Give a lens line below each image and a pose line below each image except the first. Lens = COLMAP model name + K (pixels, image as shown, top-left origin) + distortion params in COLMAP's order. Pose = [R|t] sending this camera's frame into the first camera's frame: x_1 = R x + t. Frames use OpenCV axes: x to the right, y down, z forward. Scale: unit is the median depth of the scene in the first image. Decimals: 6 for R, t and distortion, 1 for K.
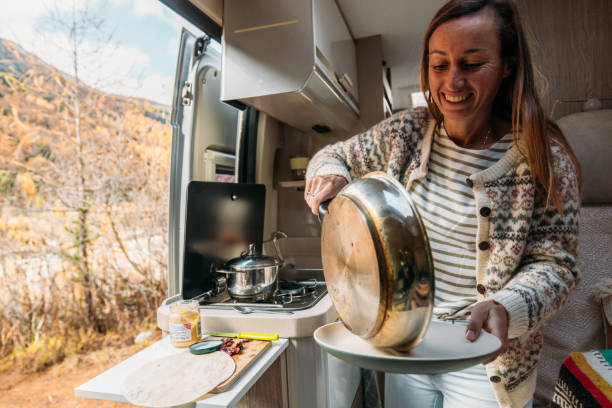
lens RADIAL K [[414.4, 0, 306.0], [0, 414.4, 204.0], [0, 0, 1]] dist [0.009396, 0.001207]
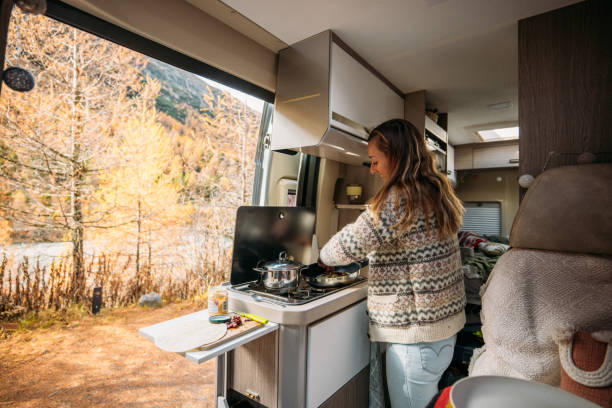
lens RADIAL K [[323.9, 0, 305.0], [0, 323.9, 206.3], [0, 0, 1]] dist [-0.002529, 0.000294]
pose [[0.938223, 0.068822, -0.339119, 0.224338], [-0.071126, 0.997451, 0.005645, -0.051548], [0.338644, 0.018824, 0.940726, -0.011017]]
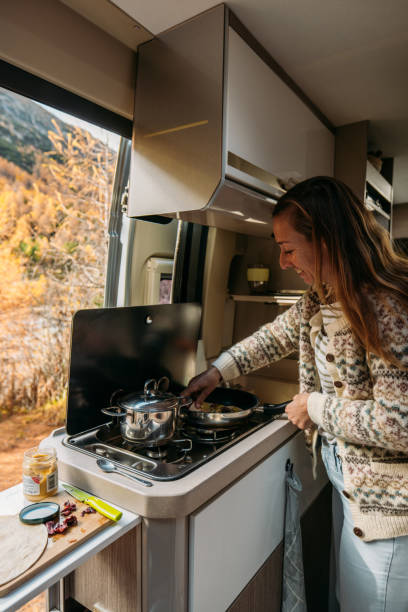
lens RADIAL K [[405.4, 0, 204.7], [0, 405.4, 313.1], [0, 0, 1]] dist [0.008283, 0.000924]
pose [[0.950501, 0.087009, -0.298290, 0.169212], [-0.064815, 0.994395, 0.083527, -0.094784], [0.303886, -0.060059, 0.950814, 0.157663]]
